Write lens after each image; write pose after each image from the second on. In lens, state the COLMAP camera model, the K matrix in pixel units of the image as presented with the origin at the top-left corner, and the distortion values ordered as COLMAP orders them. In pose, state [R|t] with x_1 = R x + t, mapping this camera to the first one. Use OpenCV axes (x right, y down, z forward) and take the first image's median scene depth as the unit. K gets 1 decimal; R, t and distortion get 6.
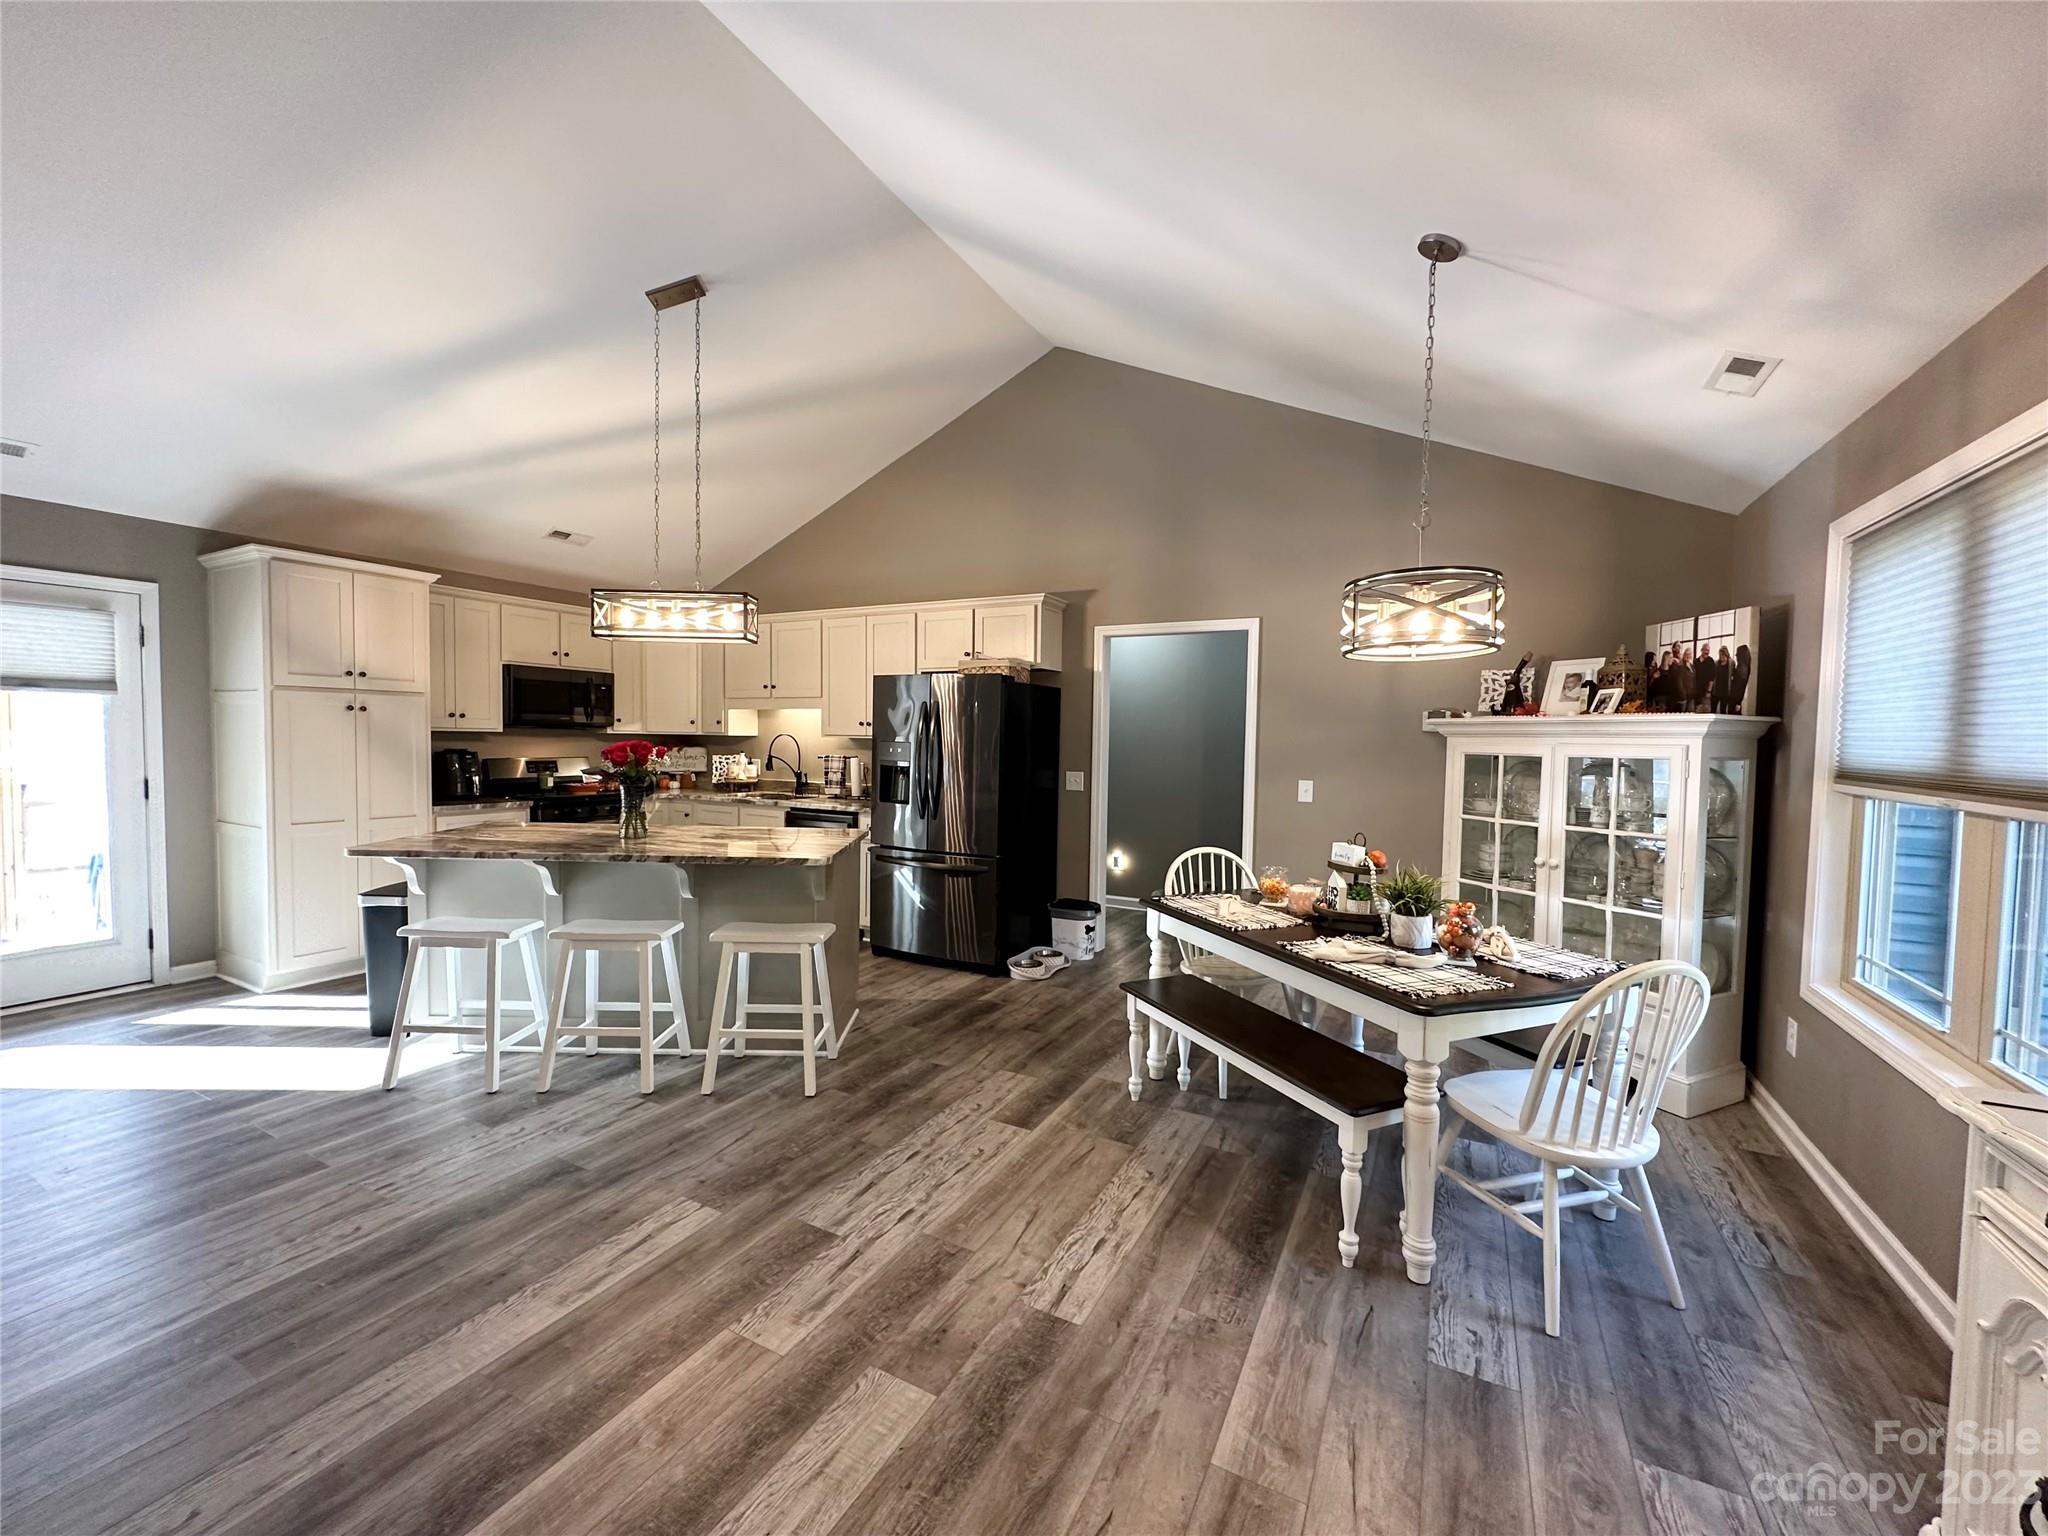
lens RADIAL K [[813.8, 0, 1023.7], [0, 813.8, 771.4], [0, 0, 1]] dist [-0.002535, 0.000497]
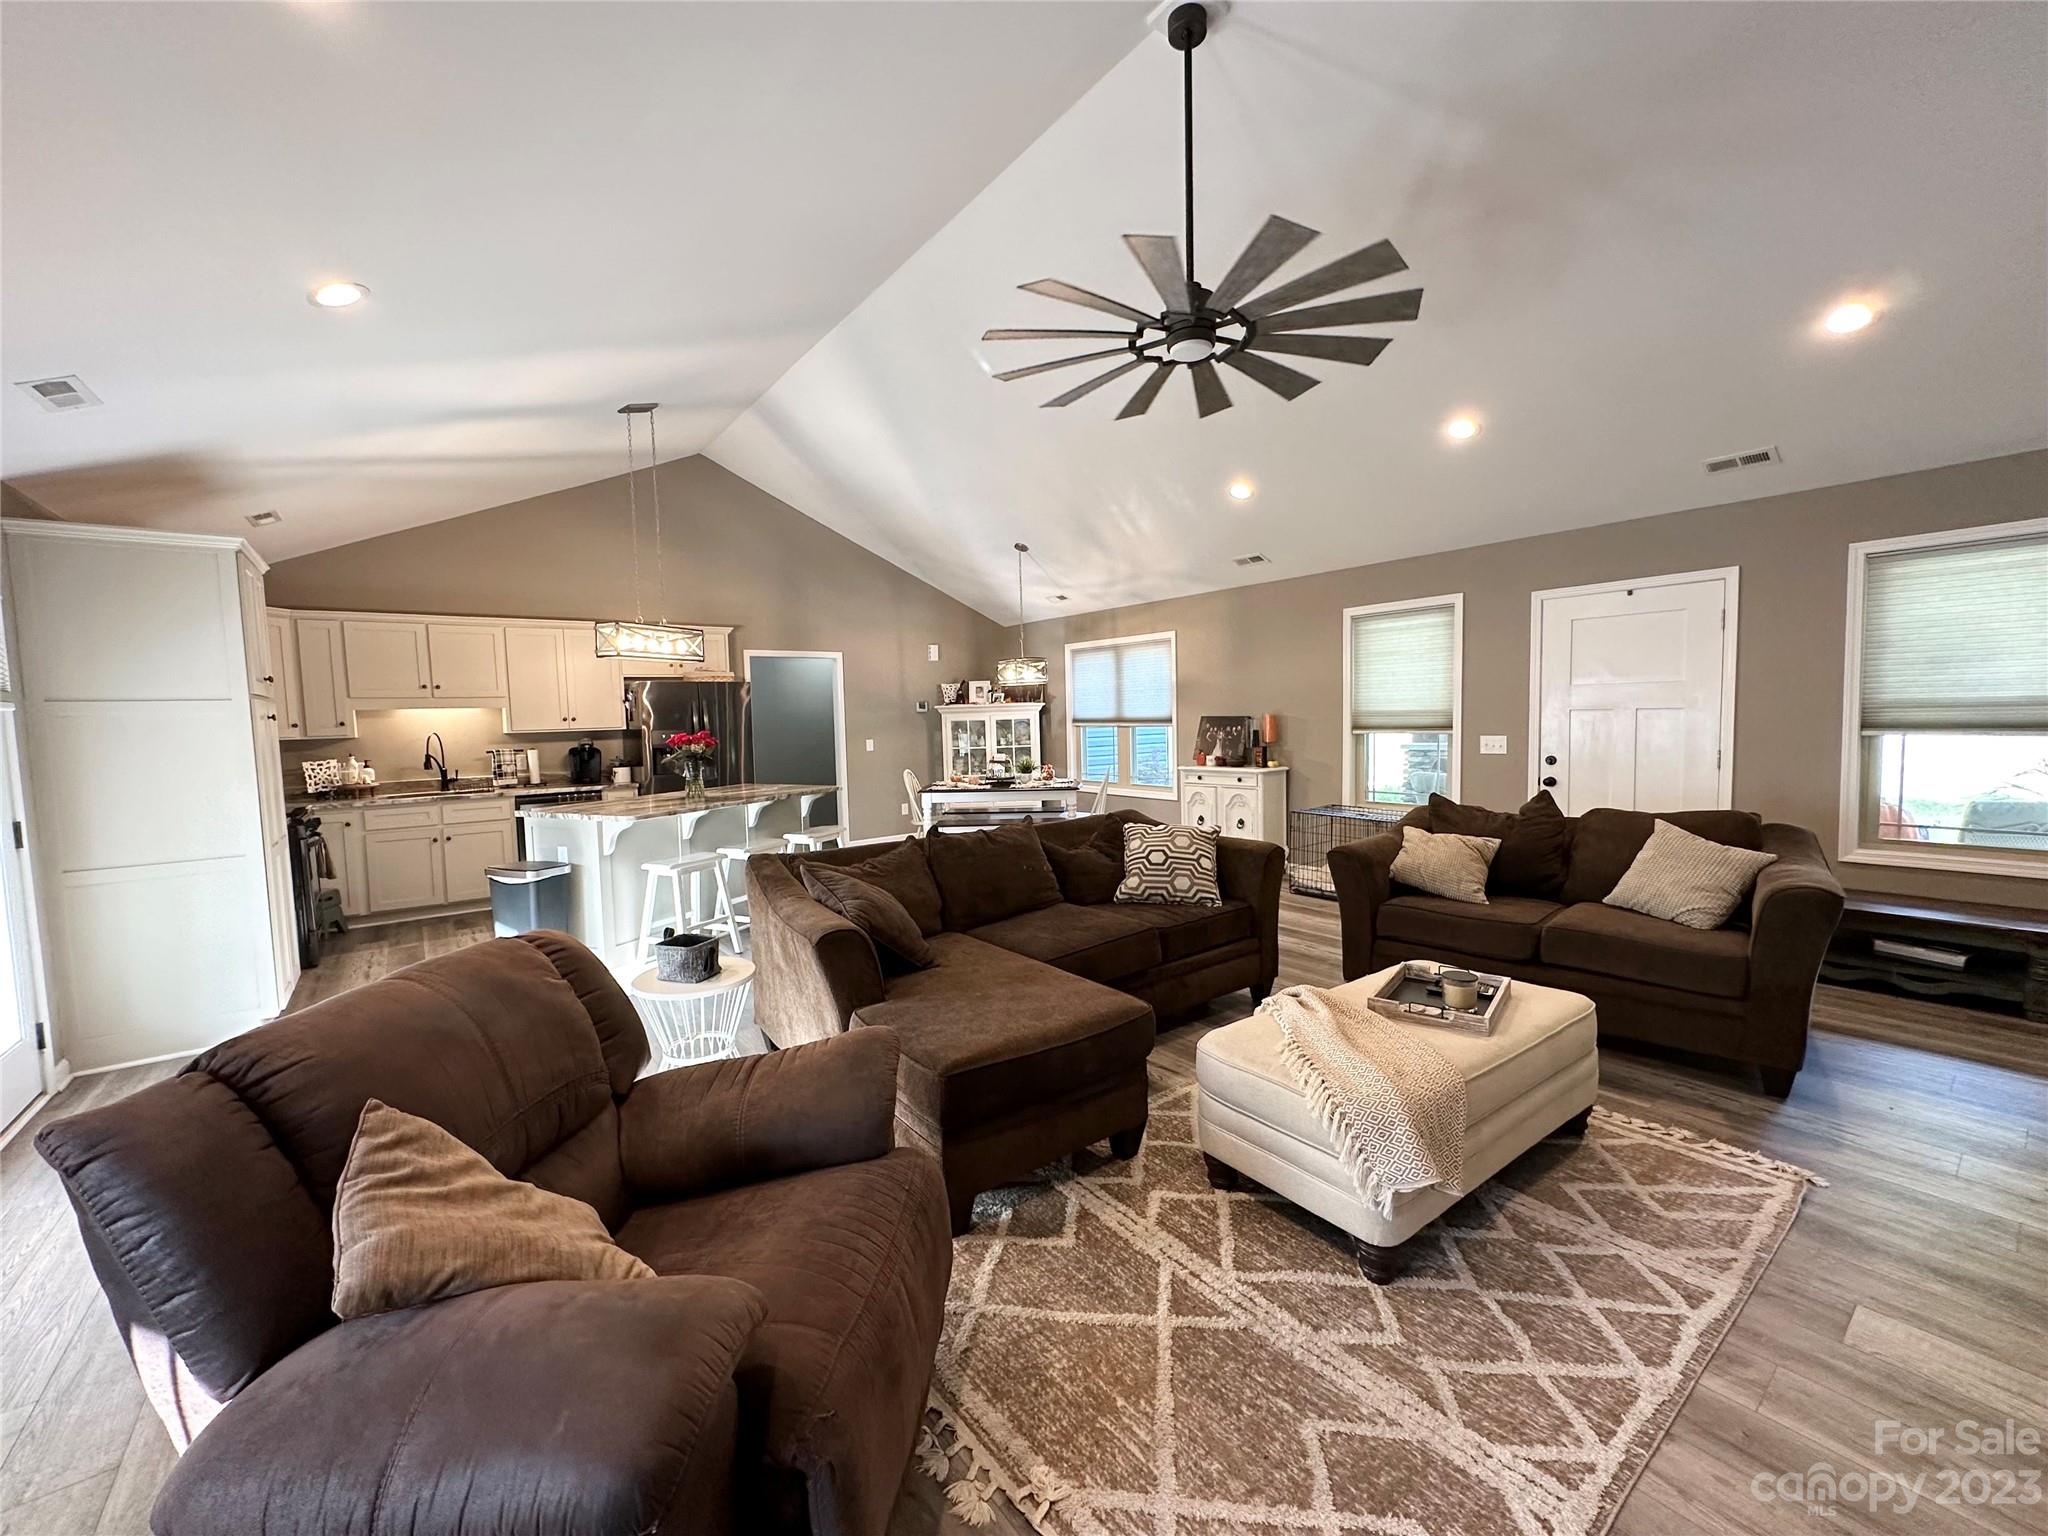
lens RADIAL K [[813.8, 0, 1024.1], [0, 813.8, 769.9], [0, 0, 1]] dist [-0.002535, 0.000497]
pose [[0.417900, -0.088970, 0.904126, -1.413006], [0.074304, 0.995206, 0.063588, -0.015149], [-0.905449, 0.040607, 0.422508, -0.146870]]
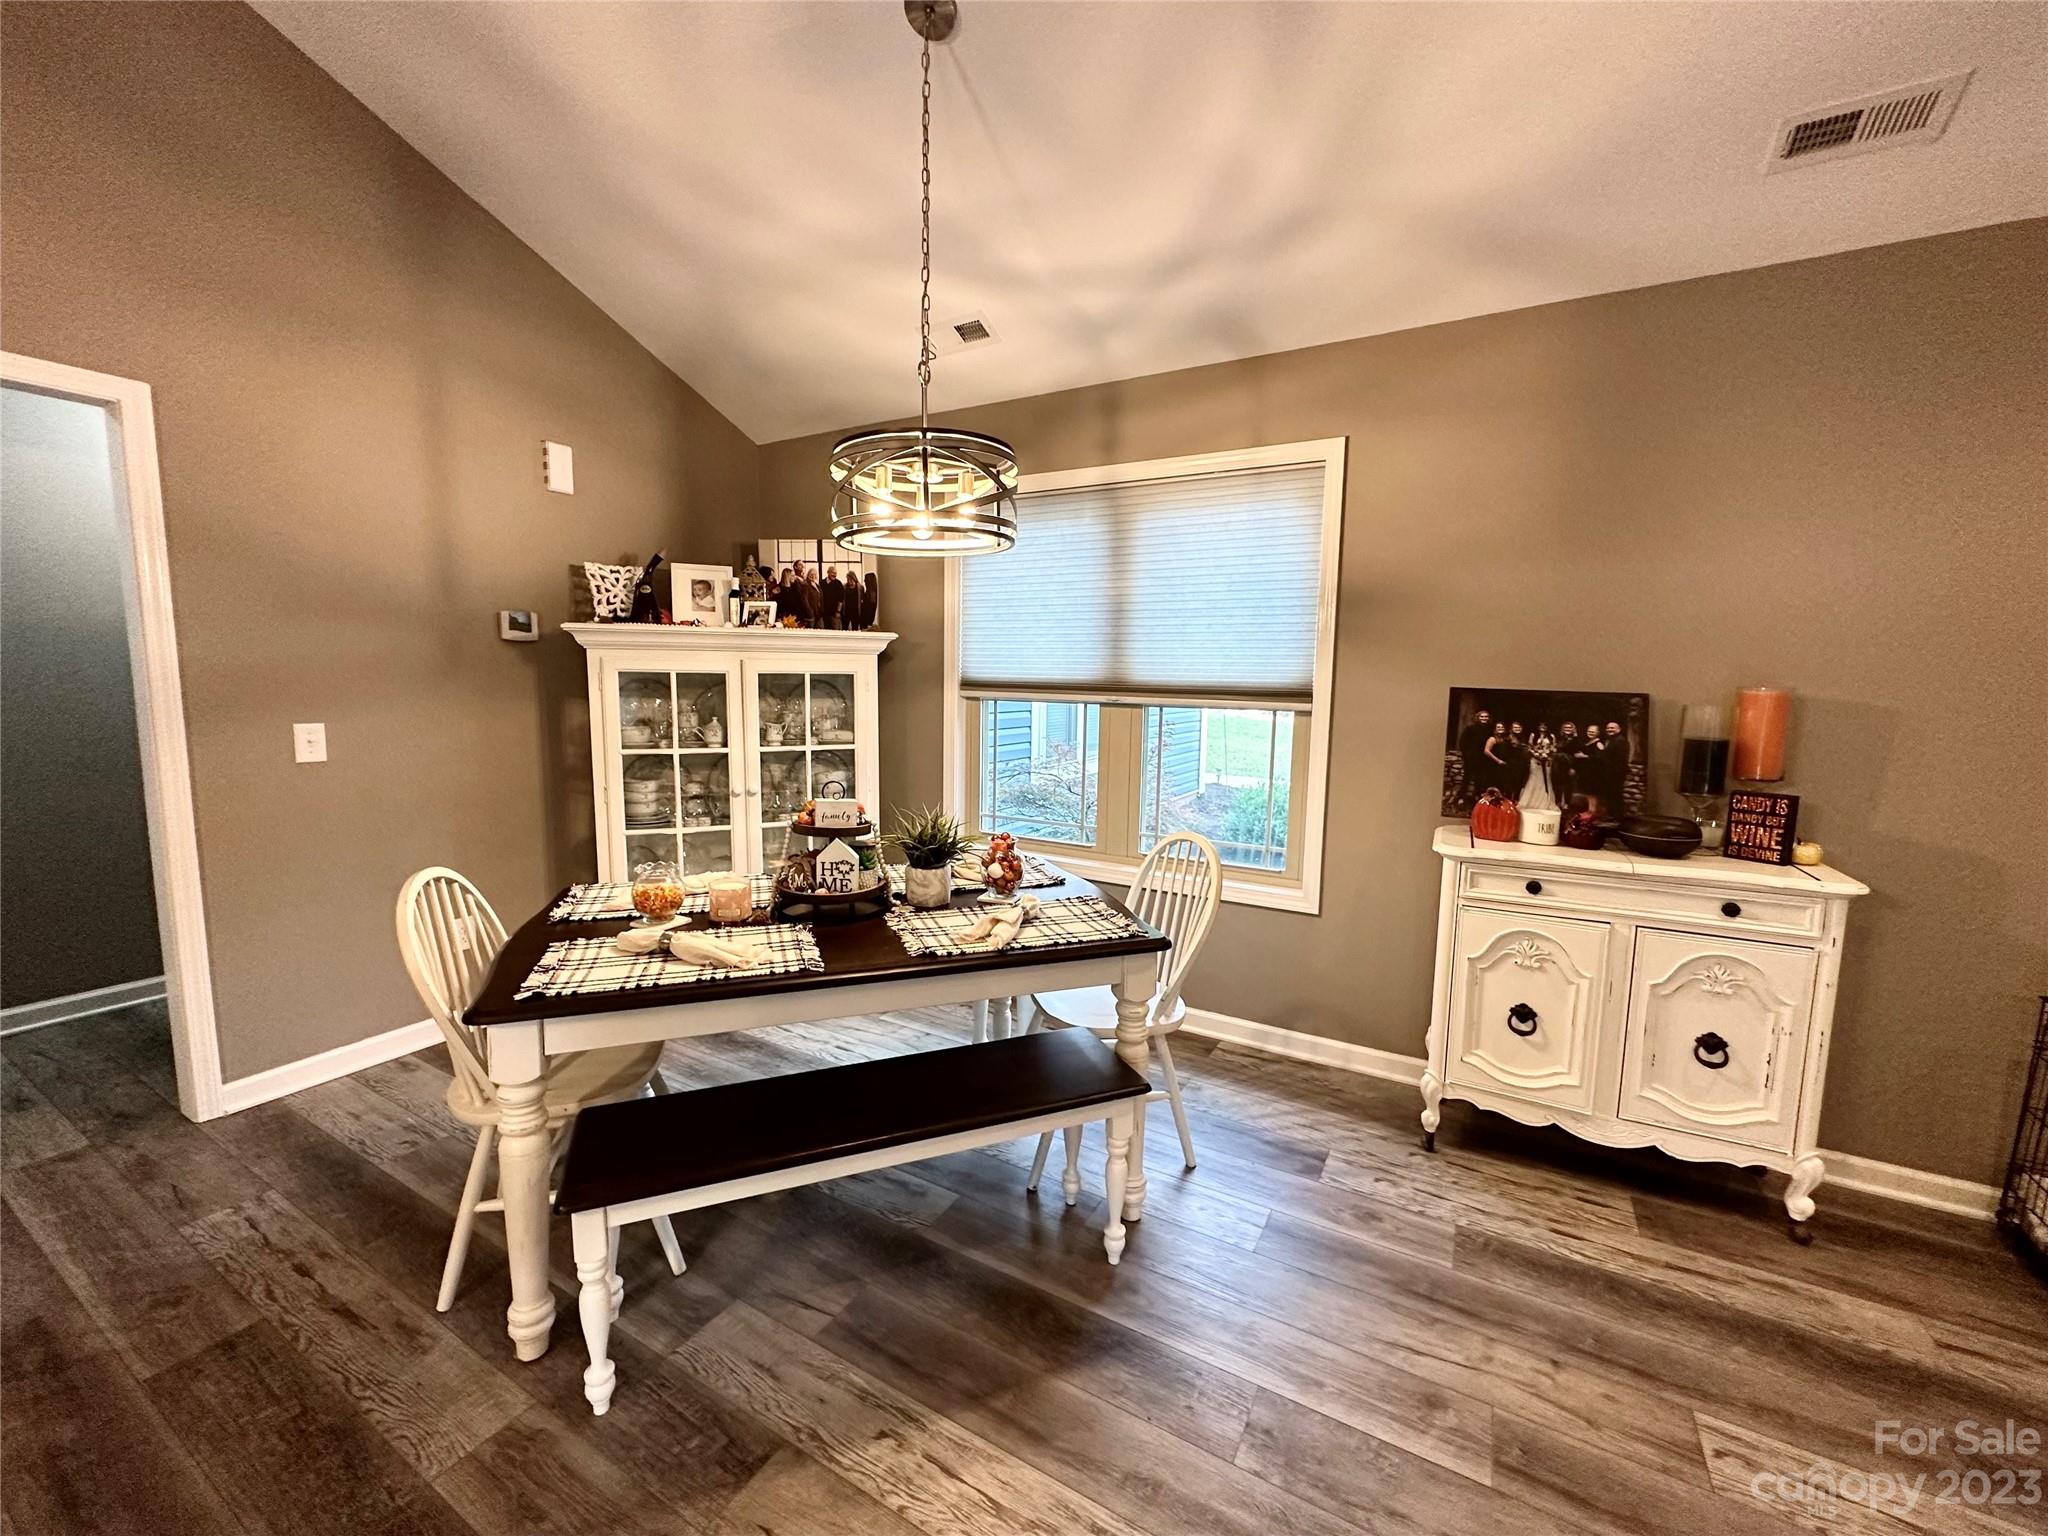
lens RADIAL K [[813.8, 0, 1028.1], [0, 813.8, 769.9], [0, 0, 1]] dist [-0.002535, 0.000497]
pose [[0.032440, -0.132322, 0.990676, -0.216062], [0.029783, 0.990885, 0.131374, -0.017986], [-0.999030, 0.025243, 0.036085, 0.566246]]
